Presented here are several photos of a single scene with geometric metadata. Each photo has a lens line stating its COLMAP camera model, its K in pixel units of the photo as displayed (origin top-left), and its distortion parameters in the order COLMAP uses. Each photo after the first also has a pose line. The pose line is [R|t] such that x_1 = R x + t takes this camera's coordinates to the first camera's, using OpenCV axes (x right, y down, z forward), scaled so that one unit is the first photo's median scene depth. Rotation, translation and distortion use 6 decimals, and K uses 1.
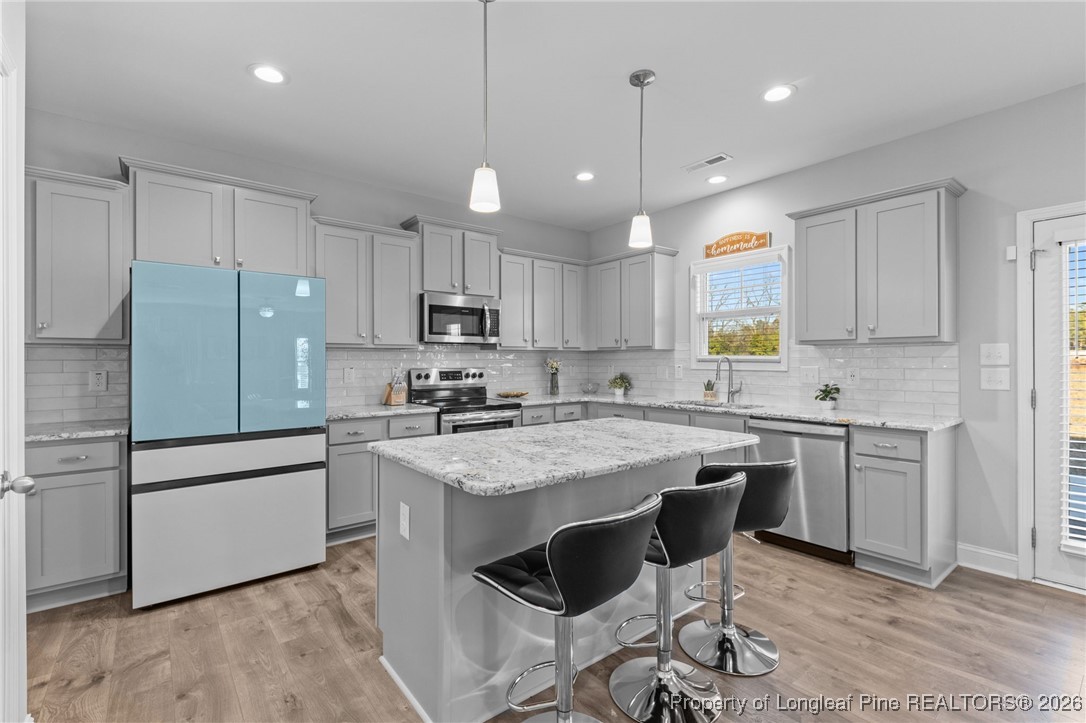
lens RADIAL K [[485.5, 0, 543.0], [0, 485.5, 361.5], [0, 0, 1]] dist [0.014737, -0.006384]
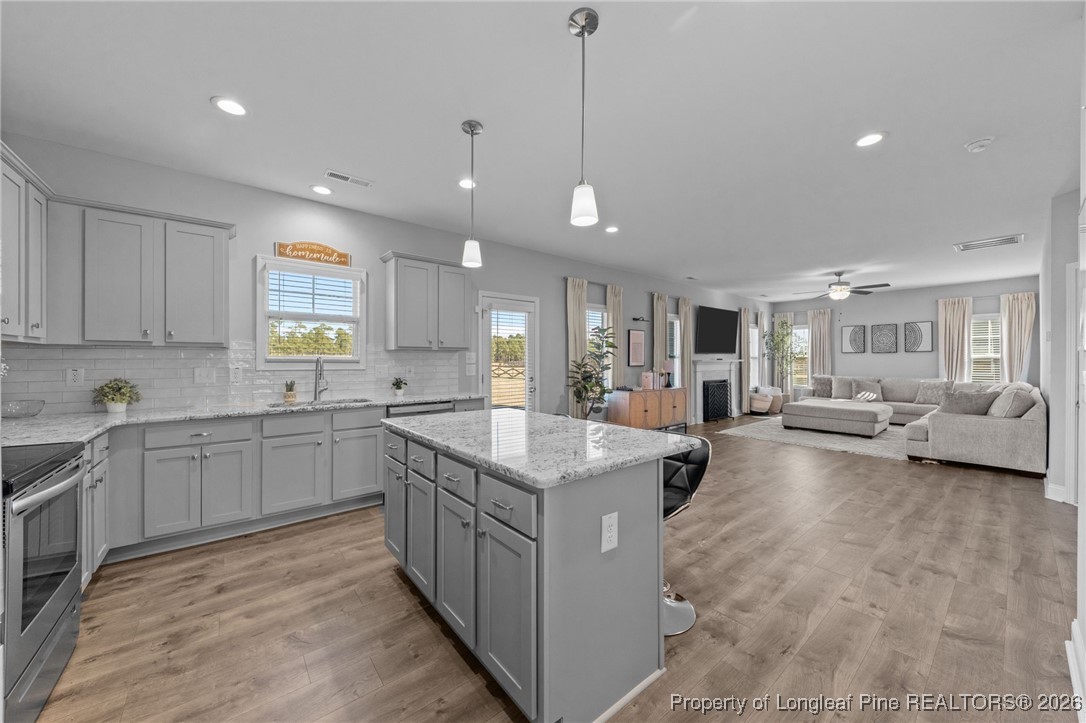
lens RADIAL K [[383.9, 0, 535.8], [0, 383.9, 360.6], [0, 0, 1]] dist [0.009484, -0.005312]
pose [[0.006158, 0.001917, 0.999979, -0.474891], [0.001922, 0.999996, -0.001929, -0.000335], [-0.999979, 0.001934, 0.006154, 0.527944]]
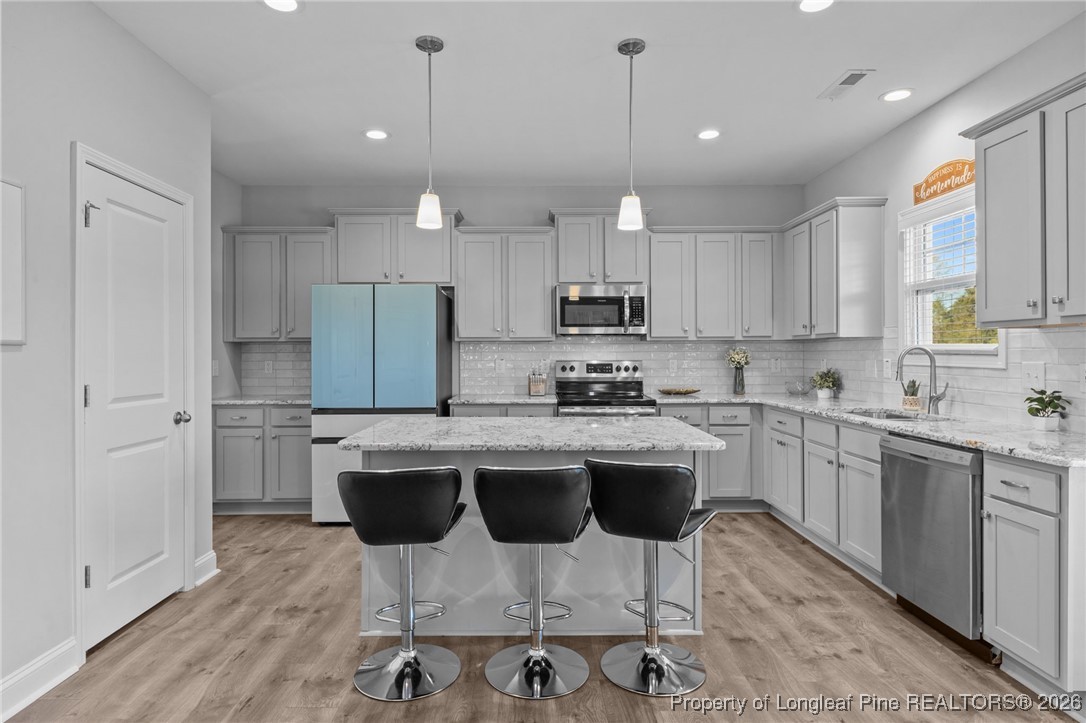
lens RADIAL K [[600.1, 0, 544.0], [0, 600.1, 356.4], [0, 0, 1]] dist [0.034419, -0.030030]
pose [[0.792670, 0.003281, -0.609642, 0.486113], [-0.000118, 0.999986, 0.005228, -0.000596], [0.609650, -0.004072, 0.792660, -0.006551]]
